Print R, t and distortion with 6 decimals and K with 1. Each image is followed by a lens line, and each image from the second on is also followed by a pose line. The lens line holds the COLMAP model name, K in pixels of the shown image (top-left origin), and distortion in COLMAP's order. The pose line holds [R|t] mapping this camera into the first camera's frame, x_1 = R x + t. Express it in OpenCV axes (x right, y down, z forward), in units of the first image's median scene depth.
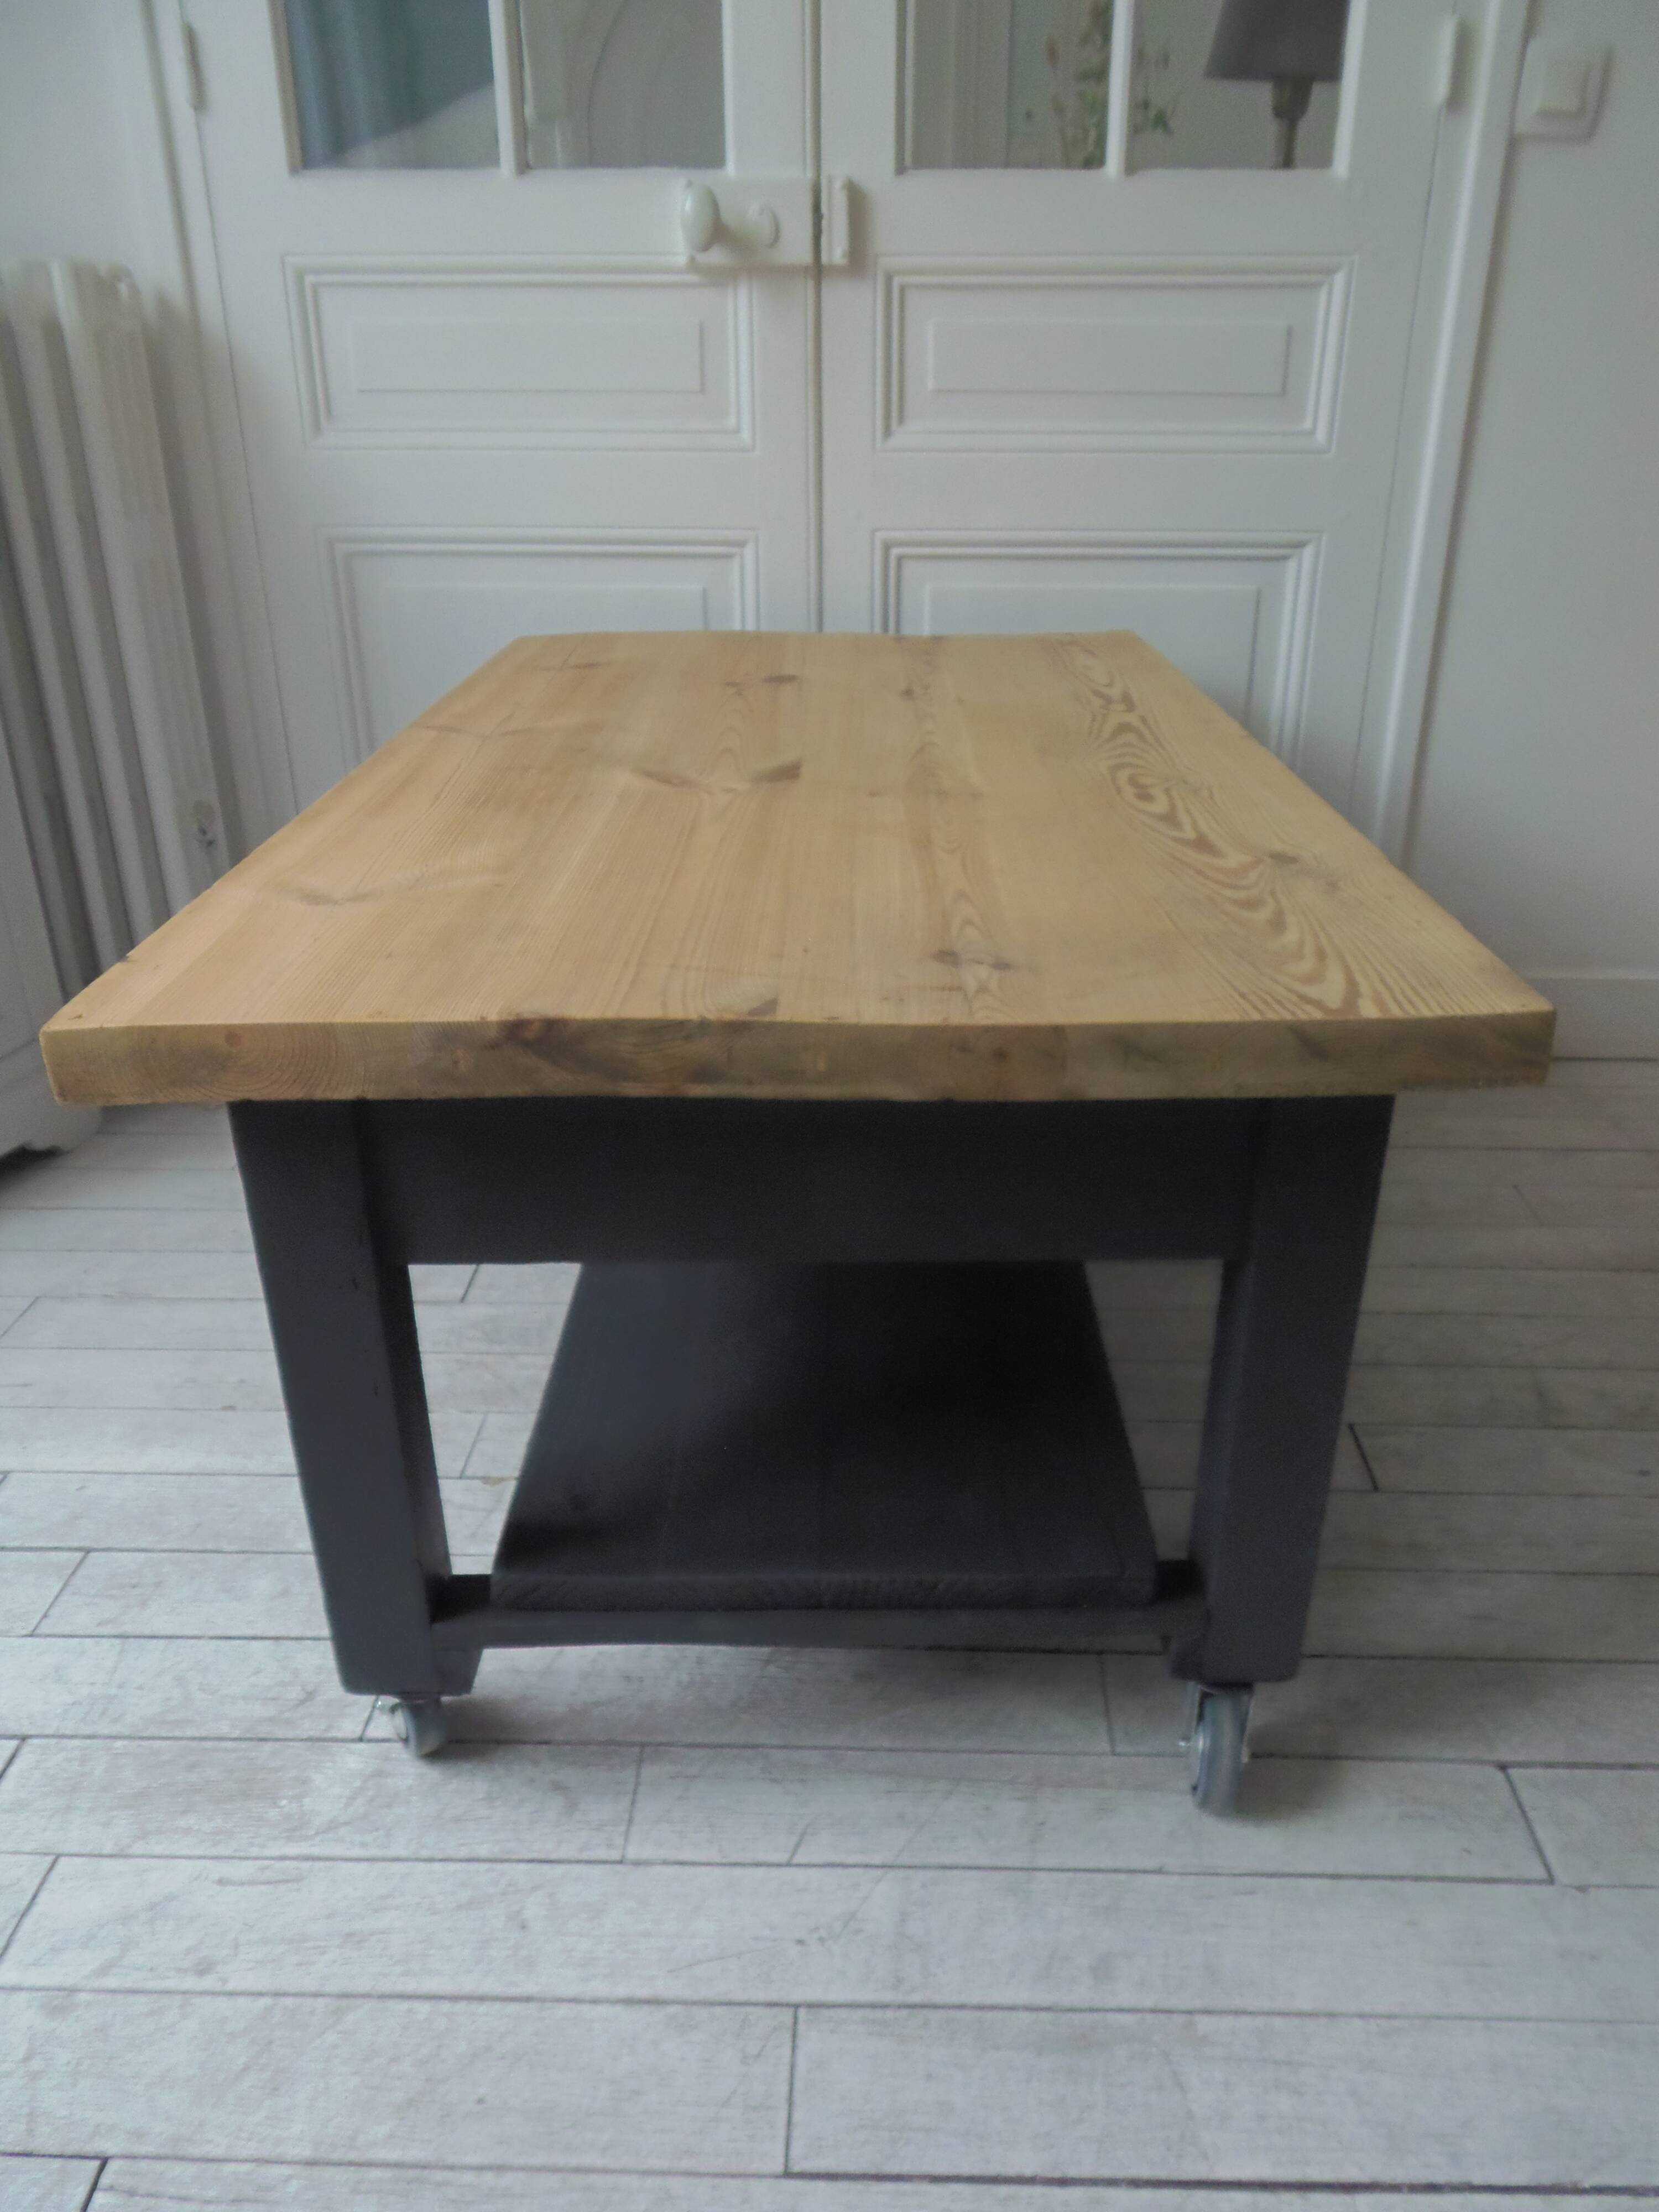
lens RADIAL K [[1617.2, 0, 857.3], [0, 1617.2, 1154.5], [0, 0, 1]] dist [-0.004348, -0.015963]
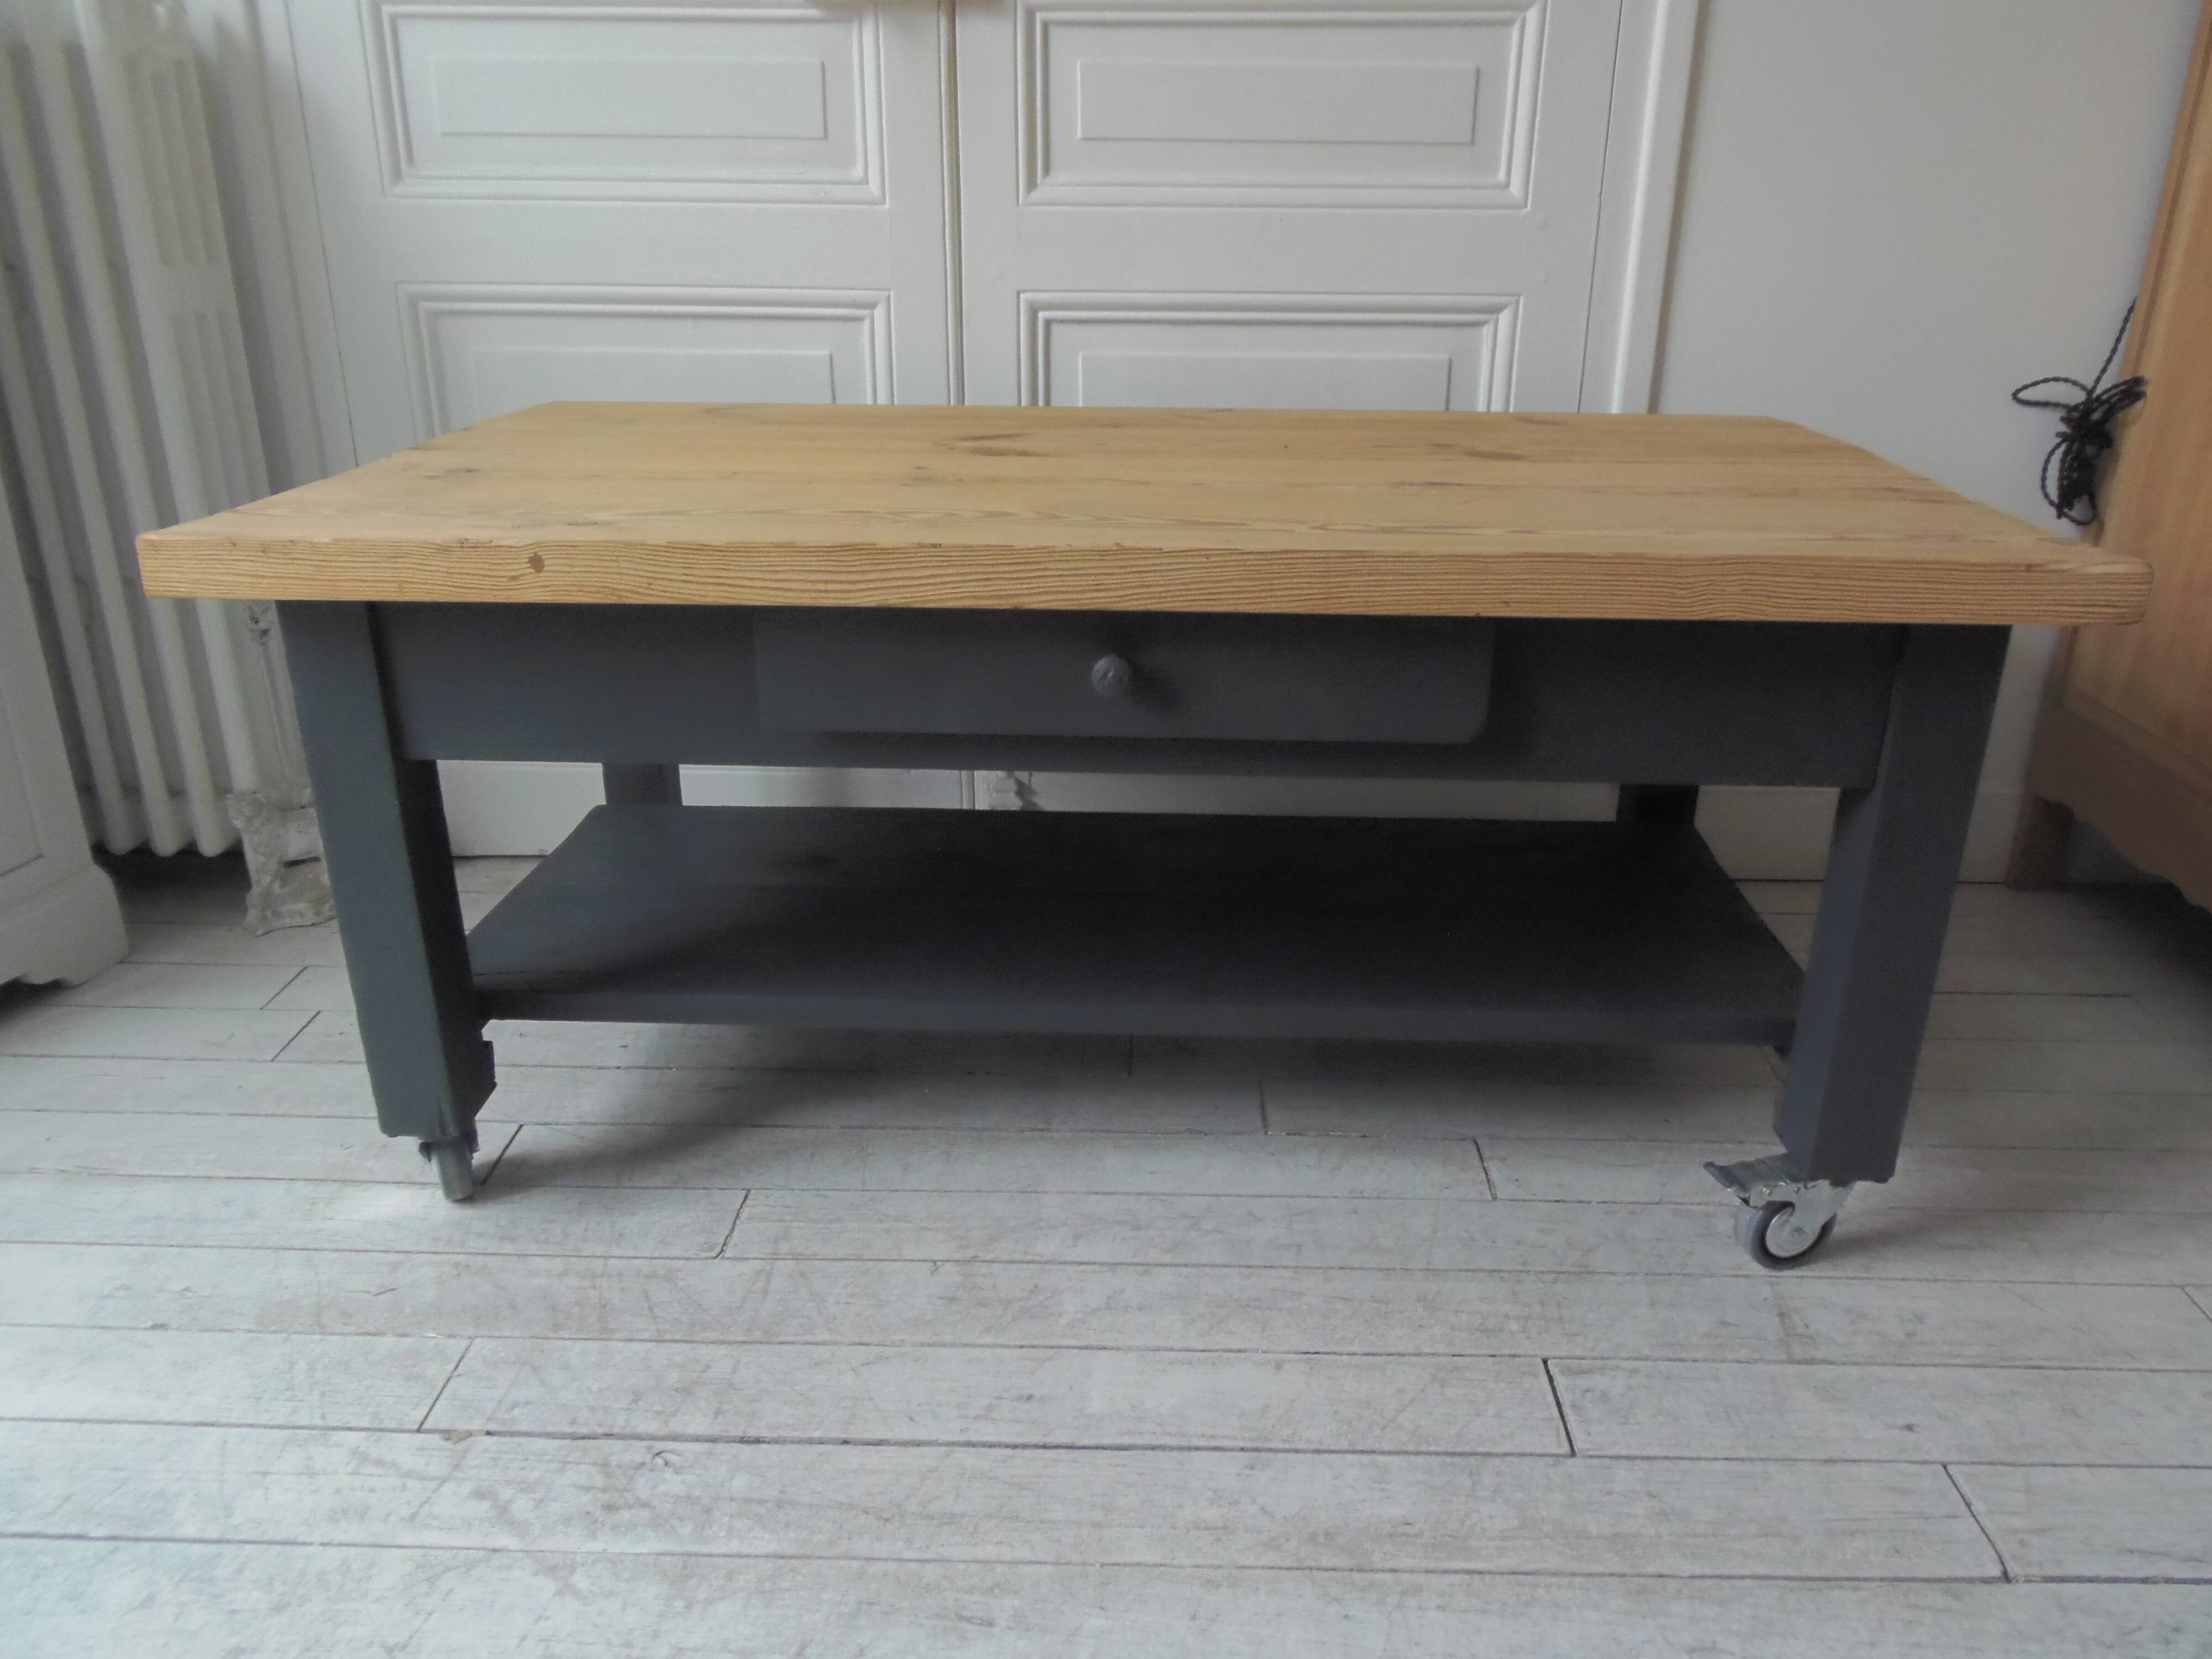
lens RADIAL K [[1617.2, 0, 1127.2], [0, 1617.2, 808.1], [0, 0, 1]] dist [-0.004348, -0.015963]
pose [[0.999990, 0.003949, 0.001926, 0.076095], [-0.003781, 0.996756, -0.080398, -0.032218], [-0.002237, 0.080390, 0.996761, 0.145378]]
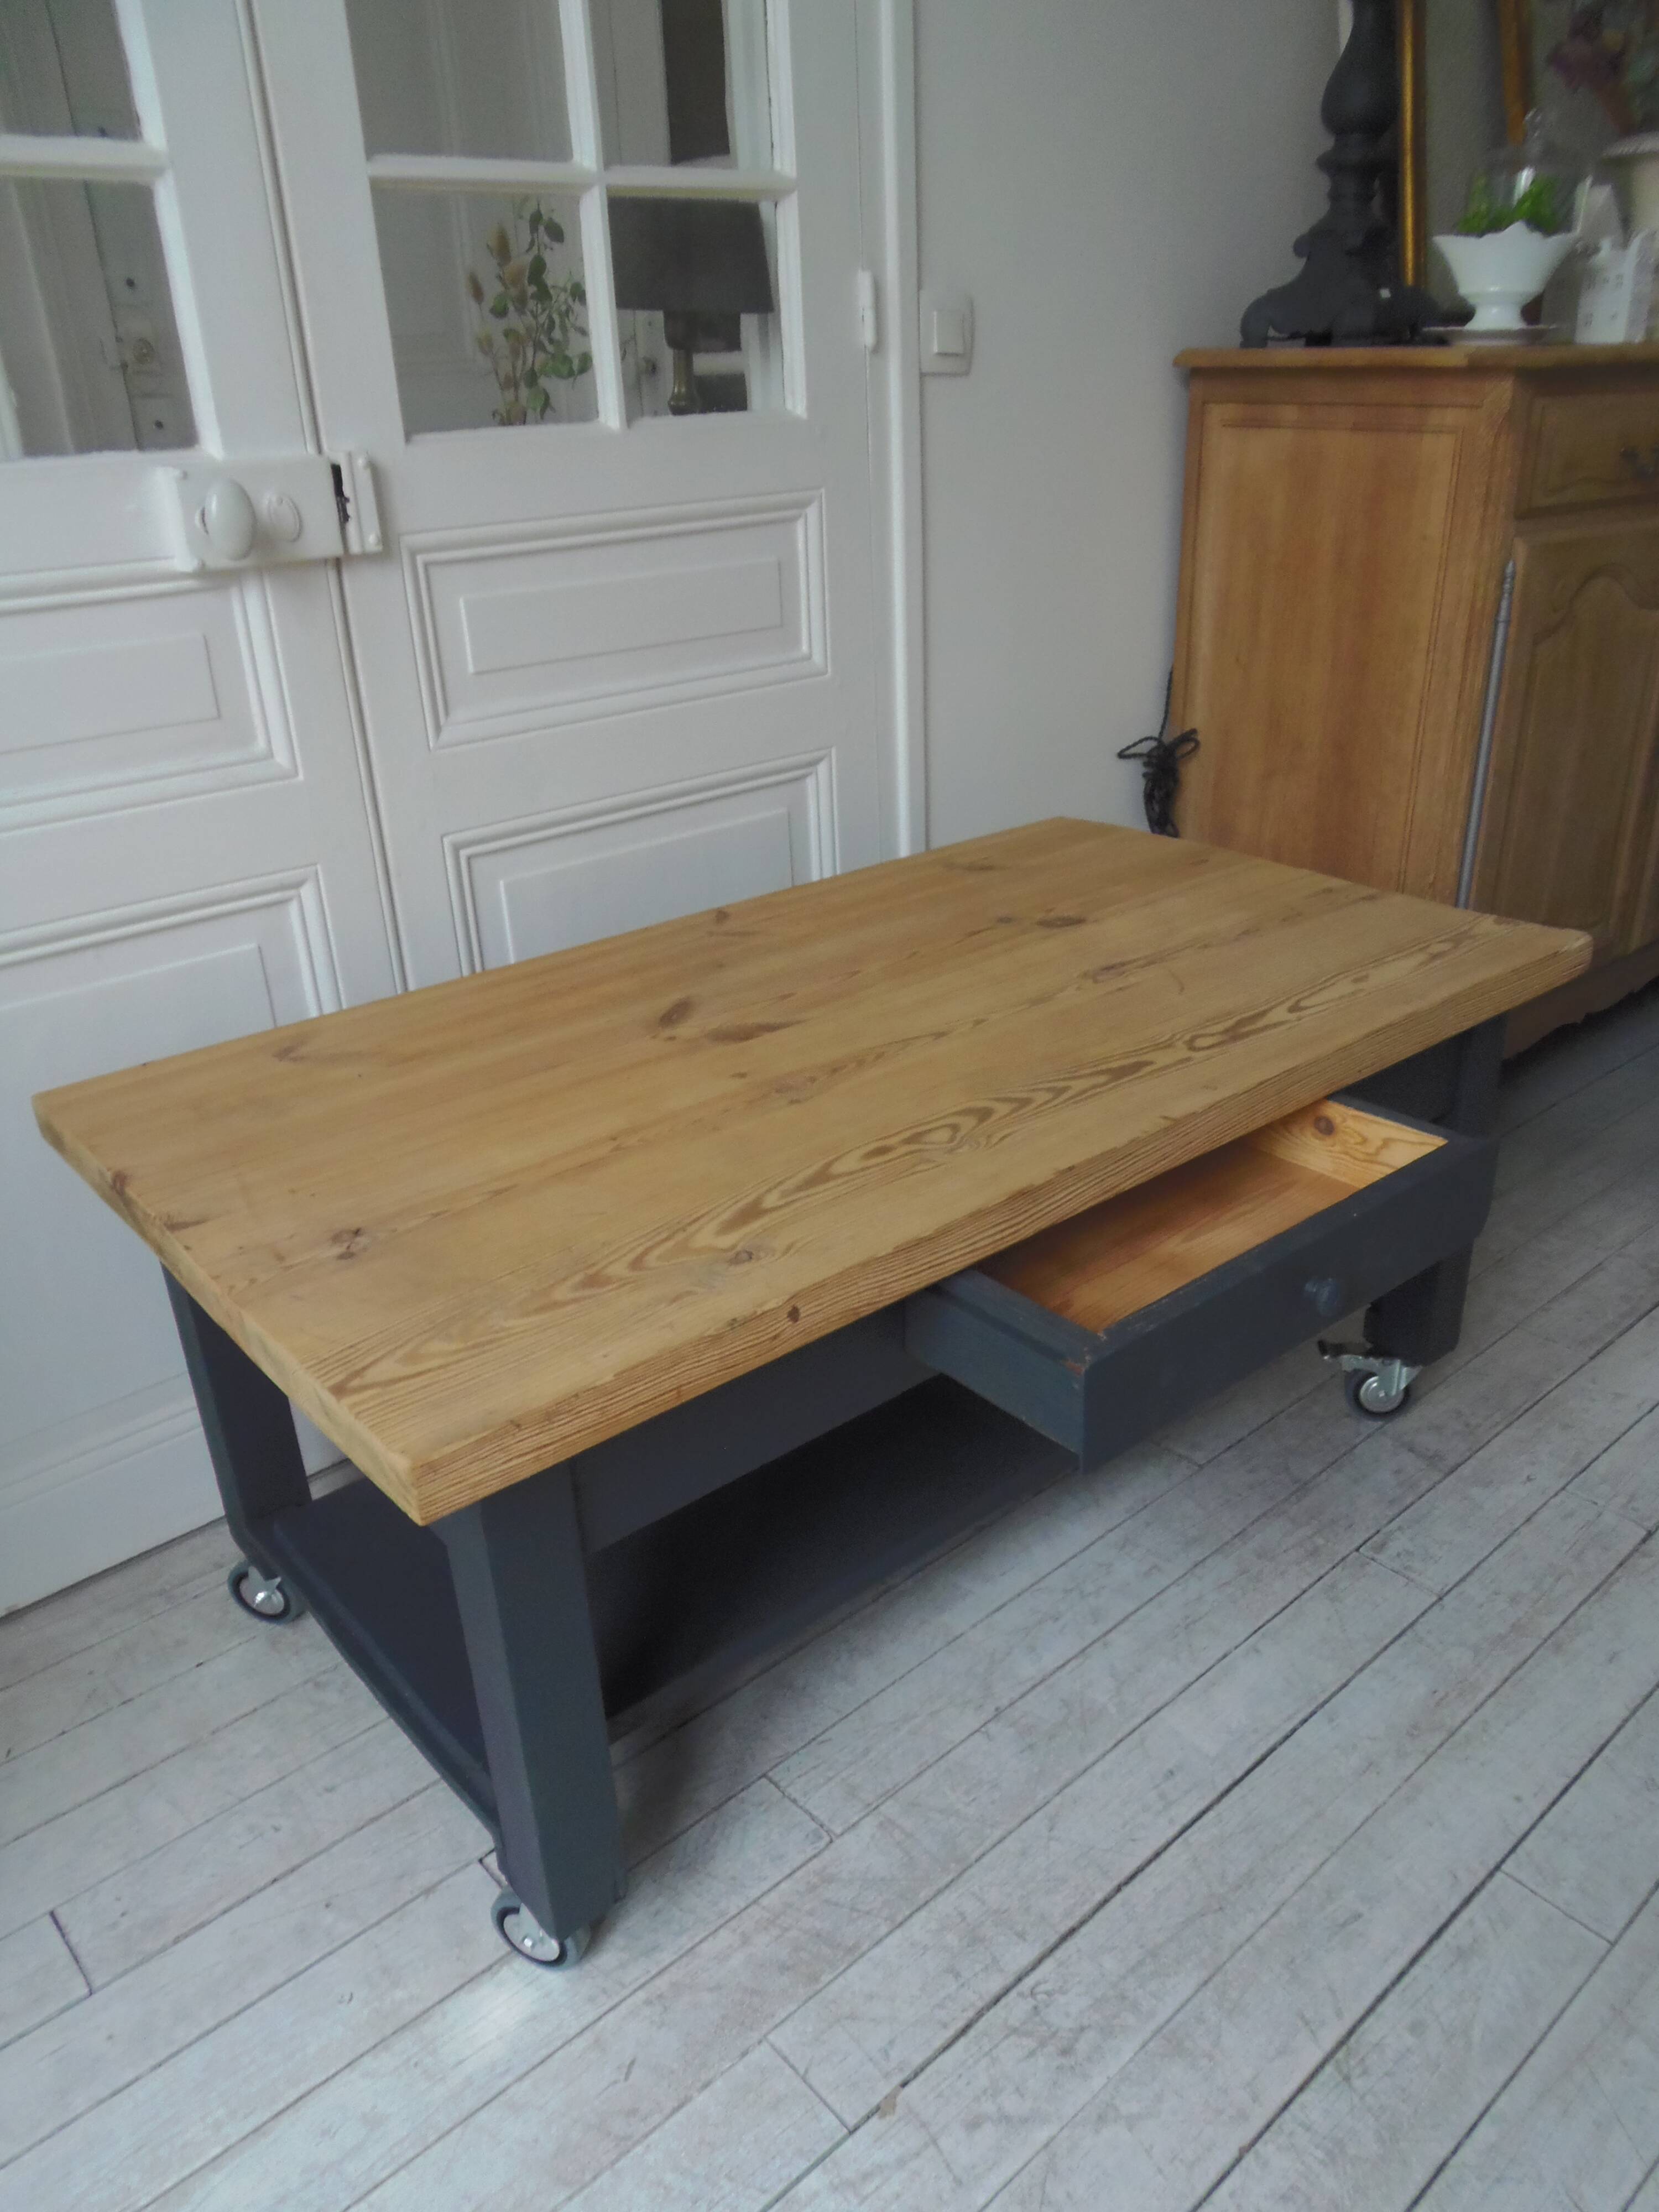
lens RADIAL K [[1617.2, 0, 859.2], [0, 1617.2, 1149.8], [0, 0, 1]] dist [-0.004348, -0.015963]
pose [[0.724839, -0.323732, 0.608116, -0.443561], [0.330021, 0.938005, 0.105983, -0.268646], [-0.604726, 0.123870, 0.786741, 0.228426]]
